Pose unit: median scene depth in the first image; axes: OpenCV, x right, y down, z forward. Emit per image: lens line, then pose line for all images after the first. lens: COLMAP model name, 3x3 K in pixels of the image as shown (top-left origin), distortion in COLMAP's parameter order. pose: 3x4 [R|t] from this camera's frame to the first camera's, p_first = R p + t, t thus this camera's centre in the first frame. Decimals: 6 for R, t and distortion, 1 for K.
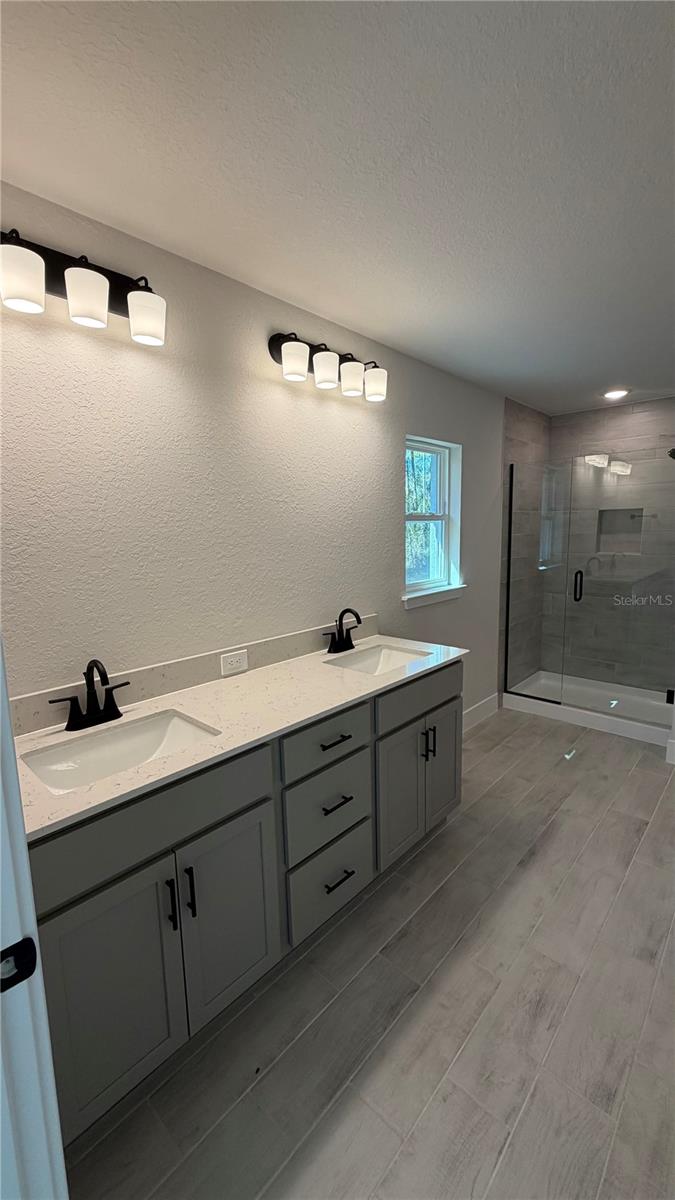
lens RADIAL K [[478.7, 0, 337.5], [0, 478.7, 596.4], [0, 0, 1]] dist [0.001559, 0.000203]
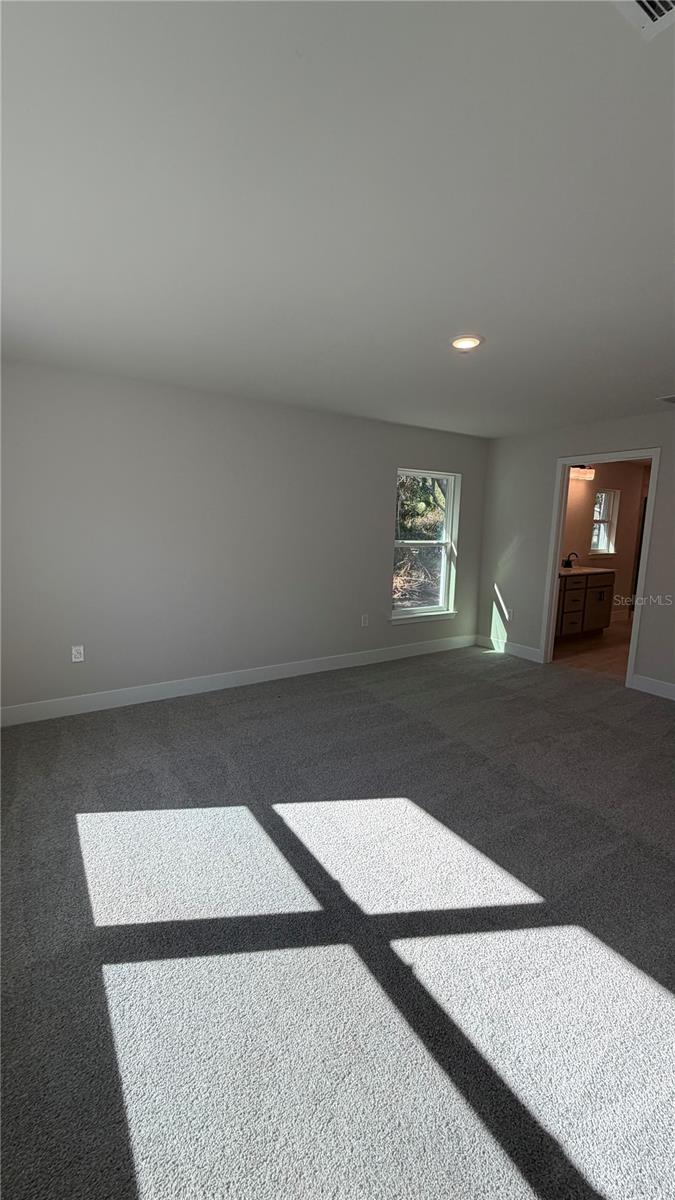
lens RADIAL K [[478.7, 0, 335.8], [0, 478.7, 604.7], [0, 0, 1]] dist [0.001559, 0.000203]
pose [[0.968902, 0.082913, -0.233139, -0.465581], [-0.075750, 0.996343, 0.039529, 0.231641], [0.235564, -0.020639, 0.971640, -1.507731]]
